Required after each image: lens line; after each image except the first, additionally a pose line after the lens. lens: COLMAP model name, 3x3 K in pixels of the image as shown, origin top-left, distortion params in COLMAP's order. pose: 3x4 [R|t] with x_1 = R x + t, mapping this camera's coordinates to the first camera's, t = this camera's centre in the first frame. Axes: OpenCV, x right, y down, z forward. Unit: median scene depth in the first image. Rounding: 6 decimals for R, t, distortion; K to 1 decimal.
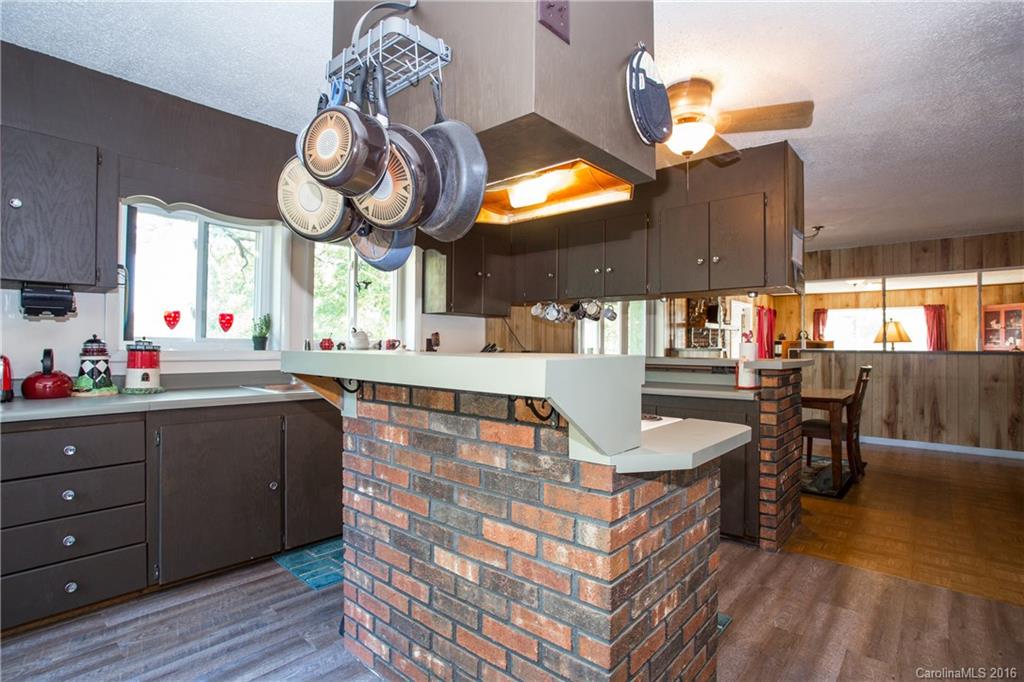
lens RADIAL K [[495.5, 0, 506.0], [0, 495.5, 339.9], [0, 0, 1]] dist [-0.033875, 0.001342]
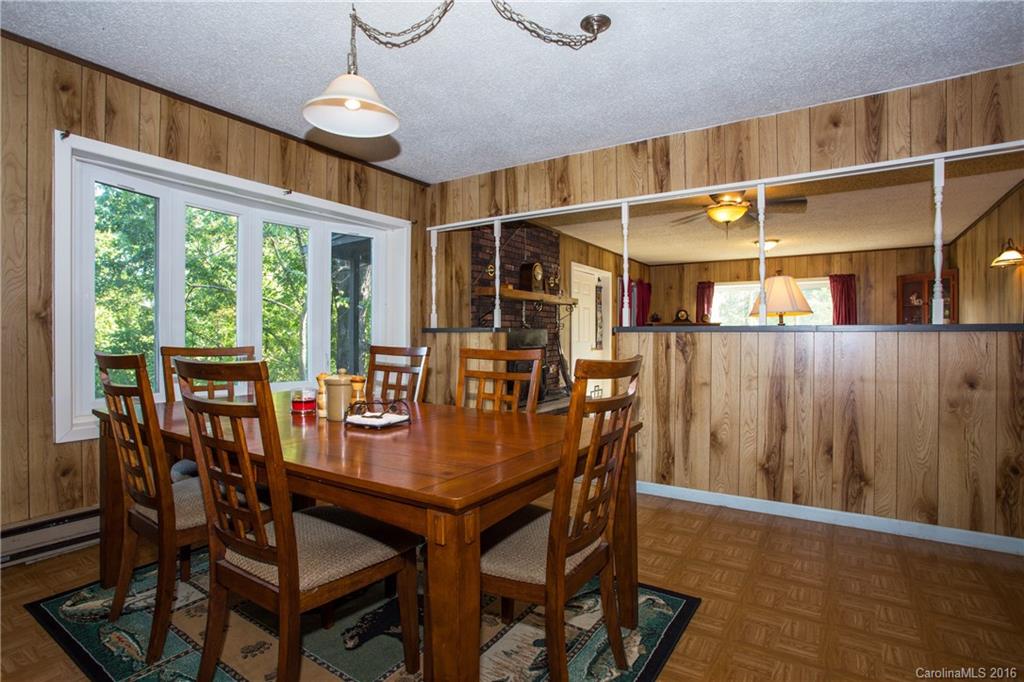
lens RADIAL K [[495.5, 0, 518.6], [0, 495.5, 342.8], [0, 0, 1]] dist [-0.033875, 0.001342]
pose [[0.988743, -0.007800, 0.149422, 0.429386], [0.004730, 0.999771, 0.020889, 0.025317], [-0.149550, -0.019947, 0.988553, 0.504164]]
